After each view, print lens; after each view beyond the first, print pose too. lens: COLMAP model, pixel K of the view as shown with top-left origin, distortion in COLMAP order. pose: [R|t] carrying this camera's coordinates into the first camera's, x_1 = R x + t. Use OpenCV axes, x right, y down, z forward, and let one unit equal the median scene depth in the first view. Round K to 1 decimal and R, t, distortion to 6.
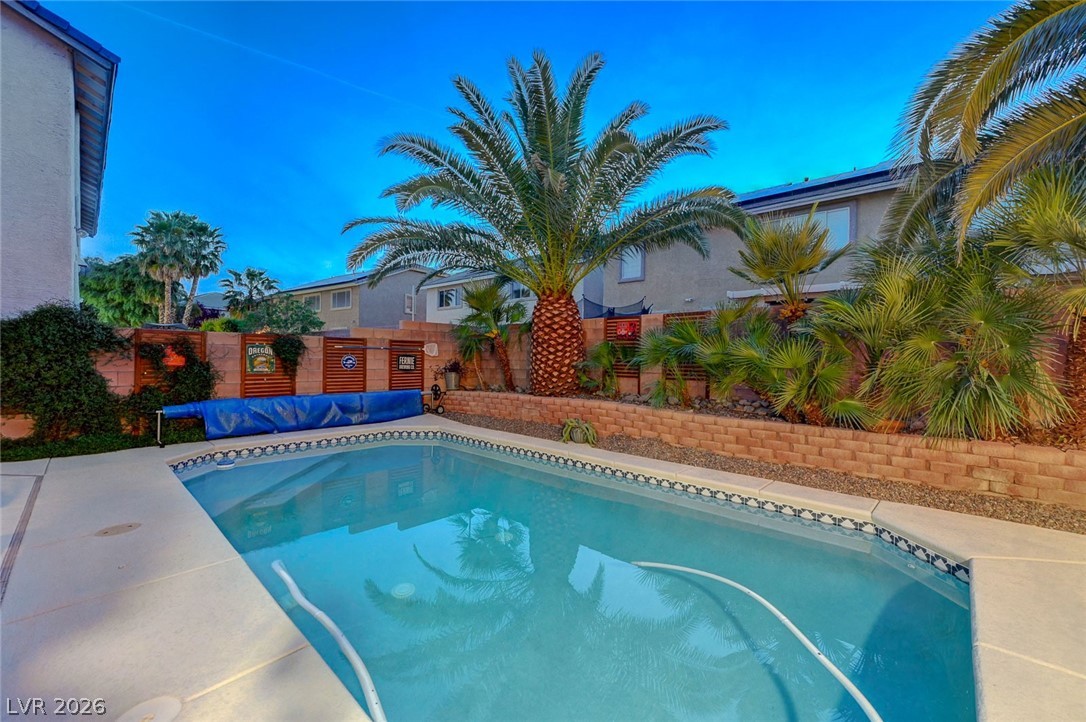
lens RADIAL K [[439.5, 0, 544.8], [0, 439.5, 365.8], [0, 0, 1]] dist [0.000567, 0.000123]
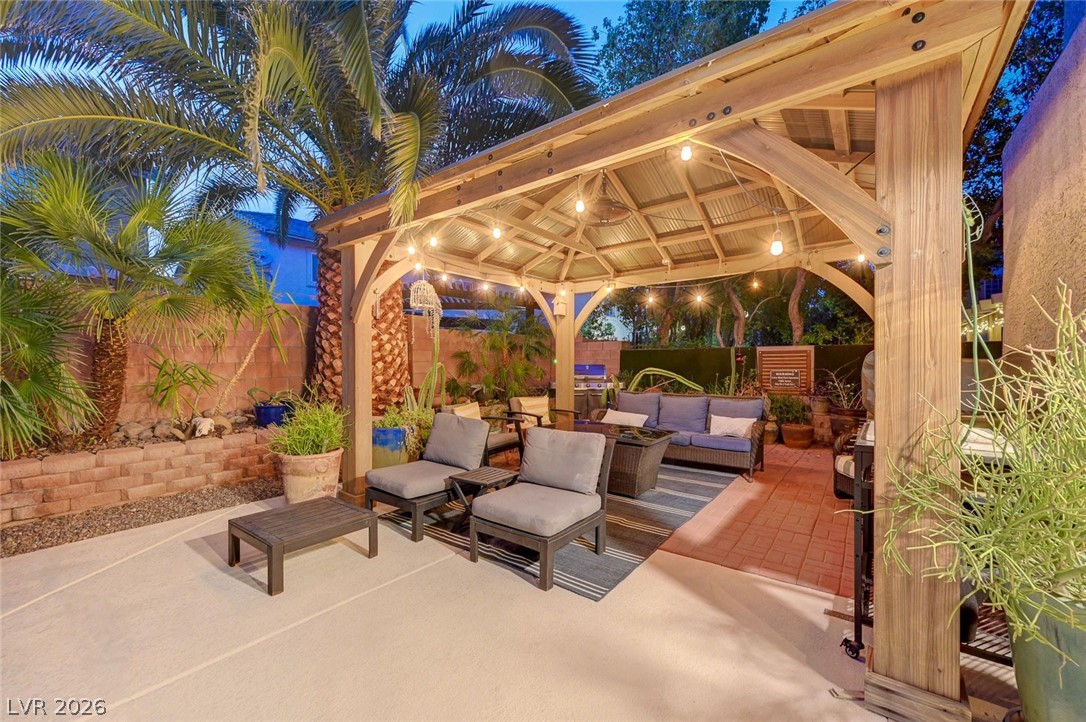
lens RADIAL K [[434.2, 0, 547.0], [0, 434.2, 363.9], [0, 0, 1]] dist [0.001780, 0.000311]
pose [[-0.101880, -0.015970, 0.994668, 0.051496], [0.024611, 0.999525, 0.018569, -0.000432], [-0.994492, 0.026371, -0.101439, 0.039758]]
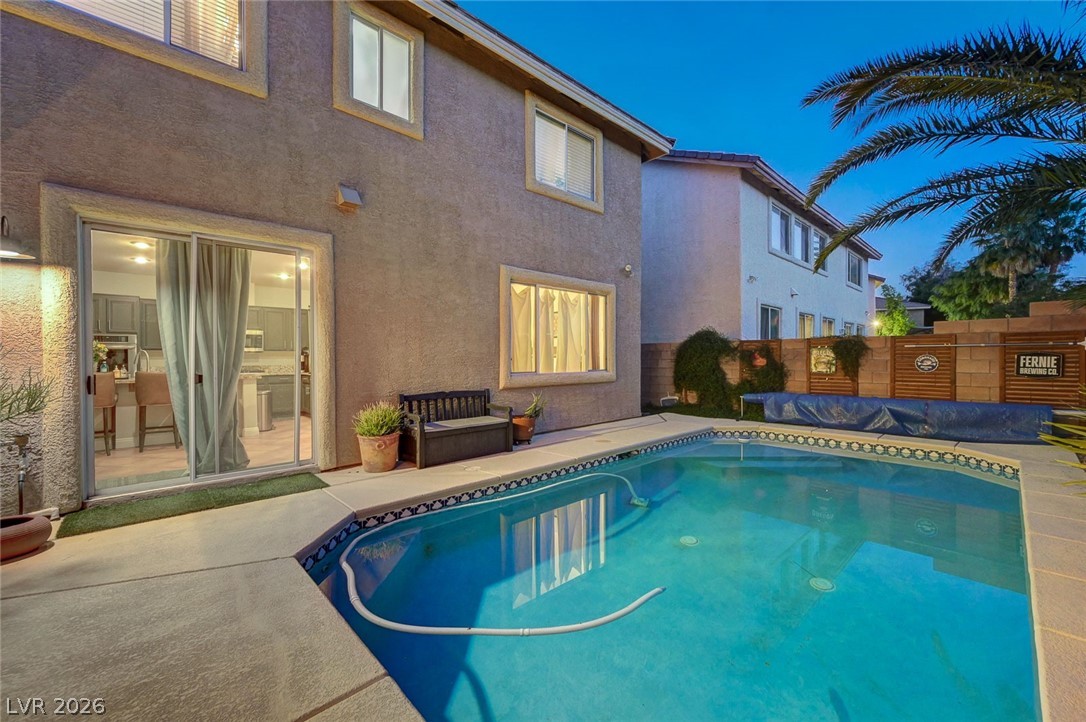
lens RADIAL K [[429.6, 0, 546.6], [0, 429.6, 361.4], [0, 0, 1]] dist [-0.000805, 0.000166]
pose [[-0.060963, -0.000518, -0.998140, 0.462444], [-0.011578, 0.999933, 0.000188, -0.004946], [0.998073, 0.011568, -0.060965, 0.343624]]
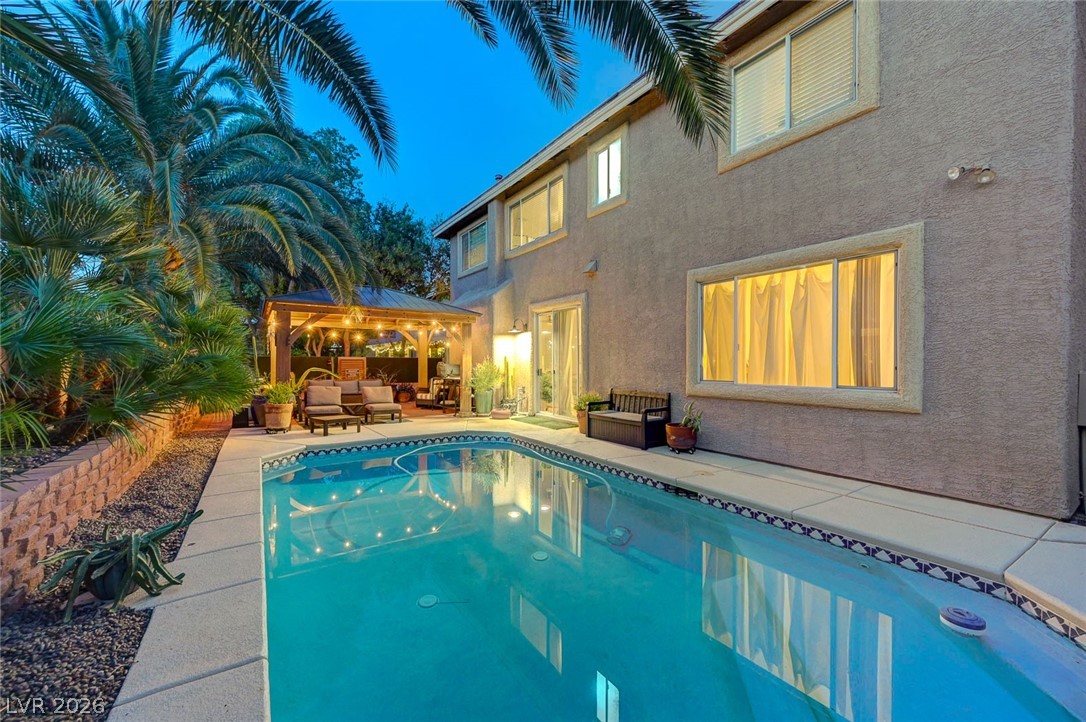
lens RADIAL K [[423.3, 0, 568.3], [0, 423.3, 369.4], [0, 0, 1]] dist [-0.000128, 0.000032]
pose [[-0.984087, -0.017549, 0.176819, -0.306648], [-0.012125, 0.999424, 0.031707, -0.024492], [-0.177274, 0.029059, -0.983732, 1.078475]]
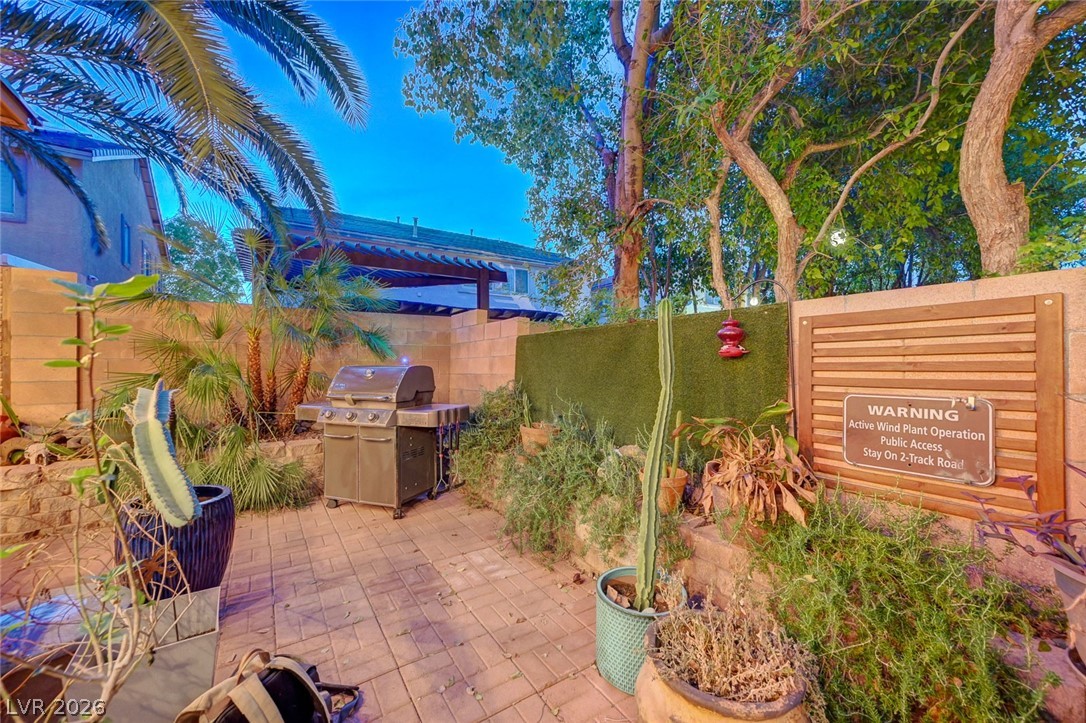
lens RADIAL K [[429.6, 0, 546.6], [0, 429.6, 361.9], [0, 0, 1]] dist [-0.000805, 0.000166]
pose [[0.229096, -0.007896, 0.973372, 0.710974], [0.025803, 0.999665, 0.002036, 0.022898], [-0.973062, 0.024650, 0.229223, -0.458079]]
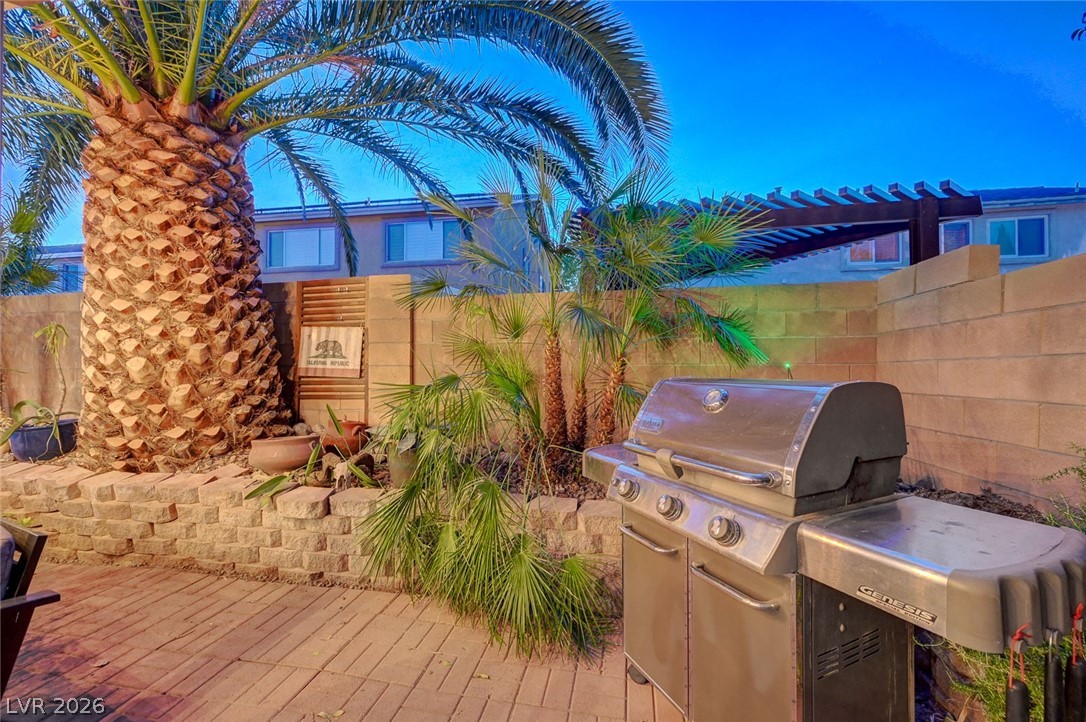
lens RADIAL K [[439.5, 0, 544.8], [0, 439.5, 365.8], [0, 0, 1]] dist [0.000567, 0.000123]
pose [[0.844527, -0.009846, 0.535423, 0.943417], [0.023145, 0.999568, -0.018125, 0.018713], [-0.535013, 0.027700, 0.844390, -0.294470]]
